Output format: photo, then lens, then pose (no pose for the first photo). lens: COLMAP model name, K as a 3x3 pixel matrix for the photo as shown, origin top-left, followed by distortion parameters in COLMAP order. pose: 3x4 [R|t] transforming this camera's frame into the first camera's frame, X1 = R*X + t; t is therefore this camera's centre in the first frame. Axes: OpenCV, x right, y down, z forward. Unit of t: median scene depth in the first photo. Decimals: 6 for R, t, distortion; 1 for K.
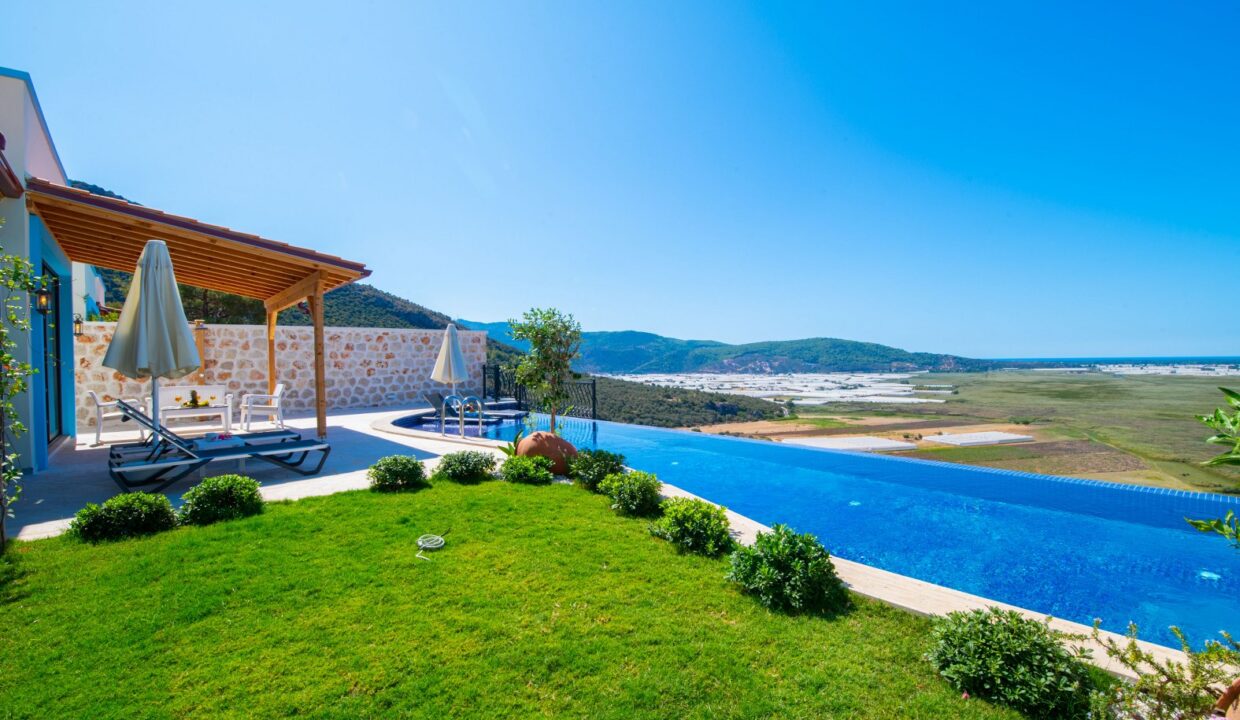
lens RADIAL K [[544.5, 0, 633.0], [0, 544.5, 363.9], [0, 0, 1]] dist [-0.001582, -0.009923]
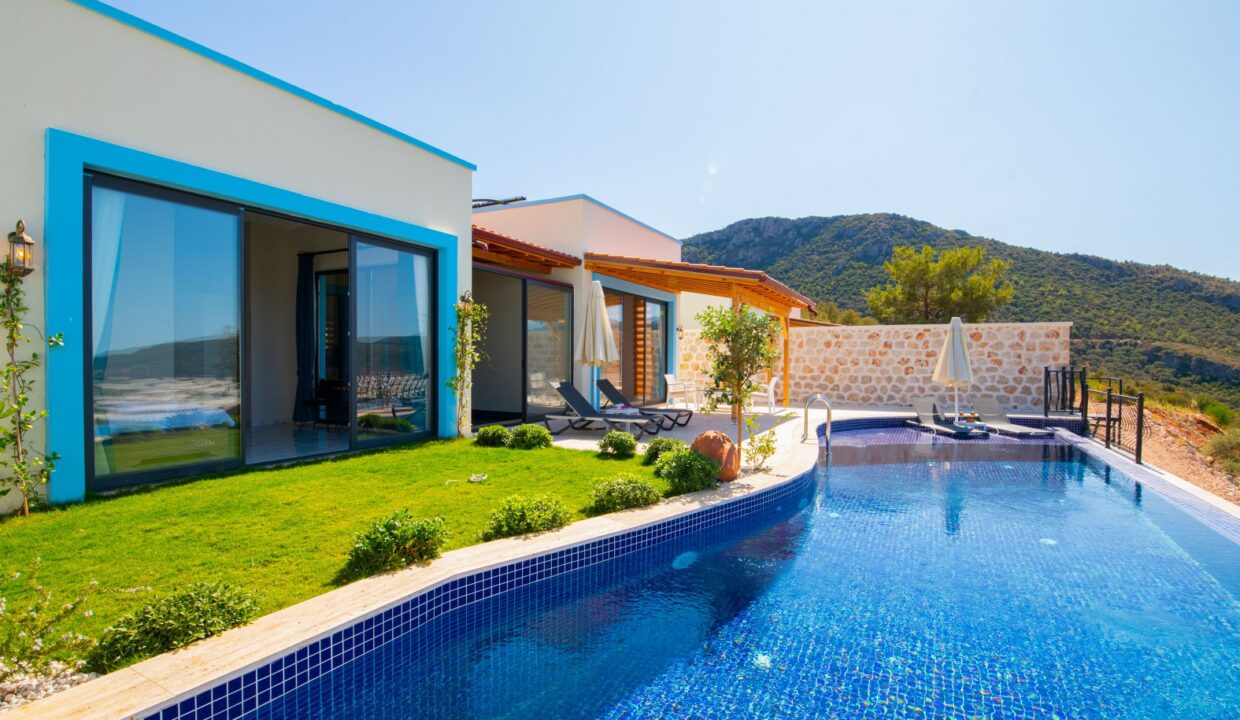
lens RADIAL K [[560.6, 0, 642.7], [0, 560.6, 370.3], [0, 0, 1]] dist [-0.002272, -0.012547]
pose [[0.358495, 0.034991, -0.932876, 0.282344], [-0.020062, 0.999355, 0.029775, -0.005721], [0.933316, 0.008042, 0.358966, 0.204027]]
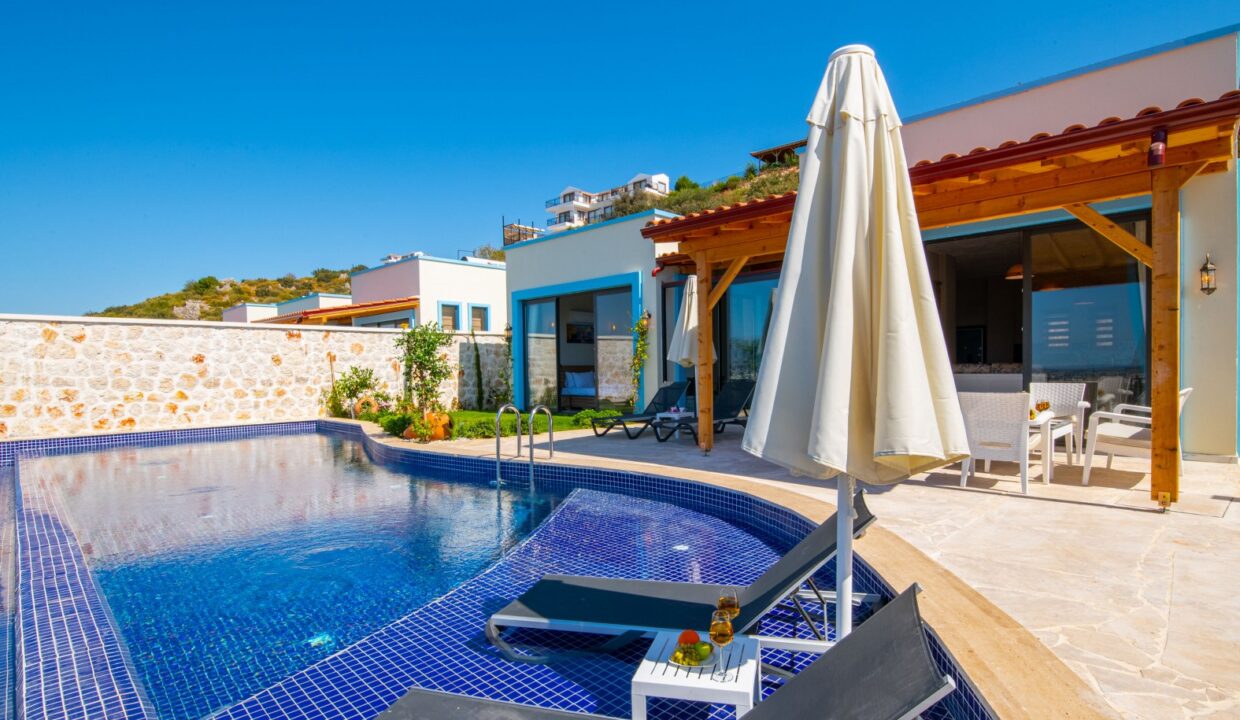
lens RADIAL K [[620.8, 0, 656.5], [0, 620.8, 380.8], [0, 0, 1]] dist [0.005863, -0.009319]
pose [[-0.996067, 0.030493, -0.083186, -0.242049], [0.028113, 0.999166, 0.029630, 0.004061], [0.084020, 0.027175, -0.996093, 1.046360]]
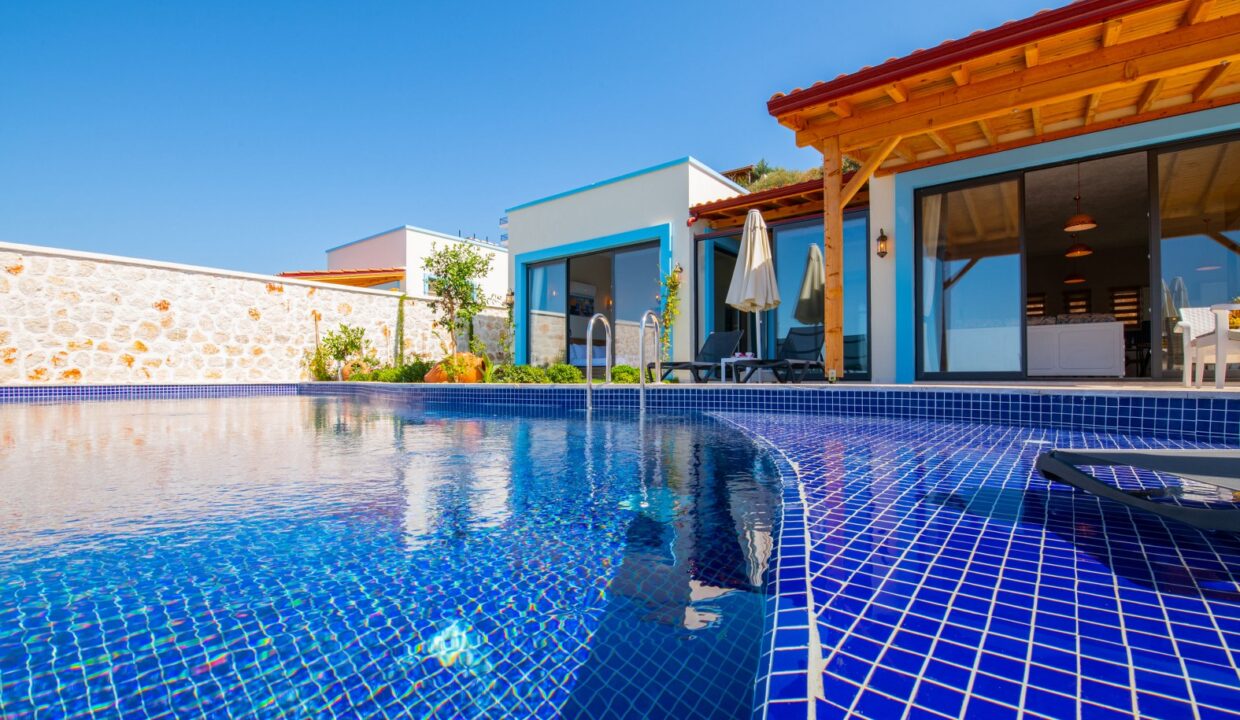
lens RADIAL K [[553.8, 0, 642.6], [0, 553.8, 370.3], [0, 0, 1]] dist [-0.001121, -0.008615]
pose [[-0.983619, 0.014505, -0.179675, -0.133378], [0.015621, 0.999866, -0.004798, 0.068871], [0.179582, -0.007526, -0.983714, 0.893111]]
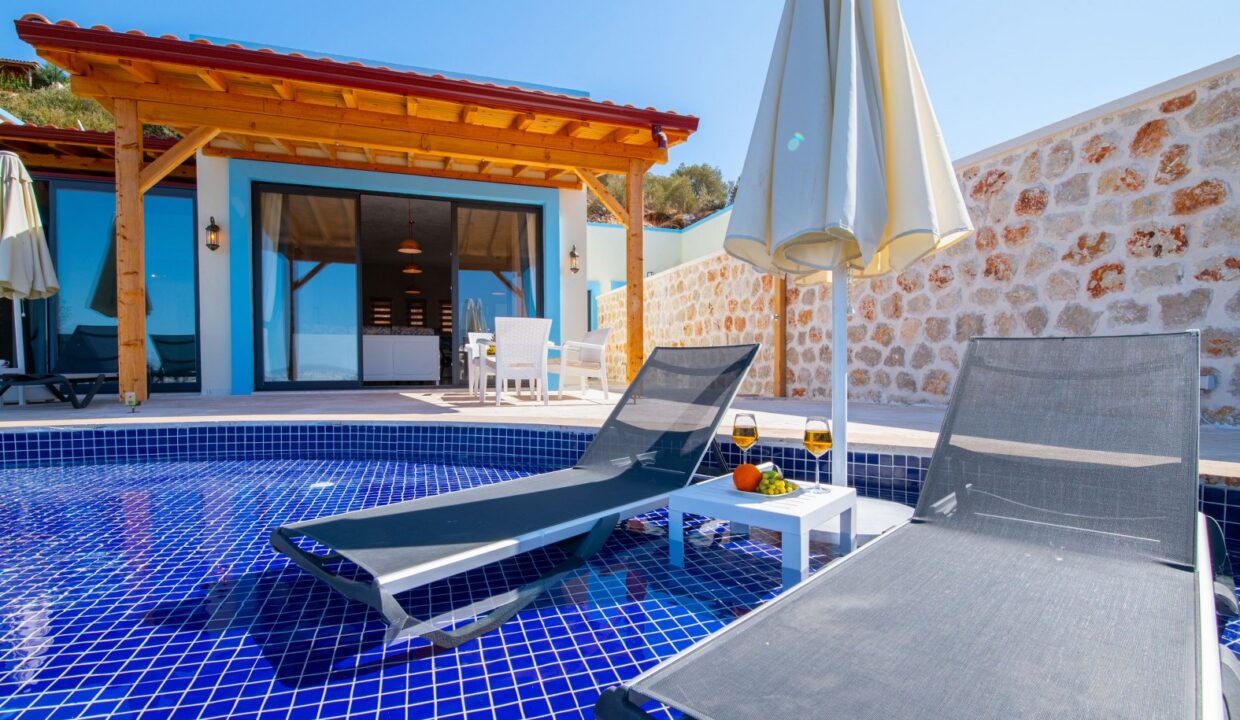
lens RADIAL K [[577.5, 0, 615.0], [0, 577.5, 379.9], [0, 0, 1]] dist [0.001398, -0.012065]
pose [[-0.395892, 0.039627, -0.917442, -0.144521], [0.003812, 0.999131, 0.041511, 0.050899], [0.918289, 0.012936, -0.395699, 0.911819]]
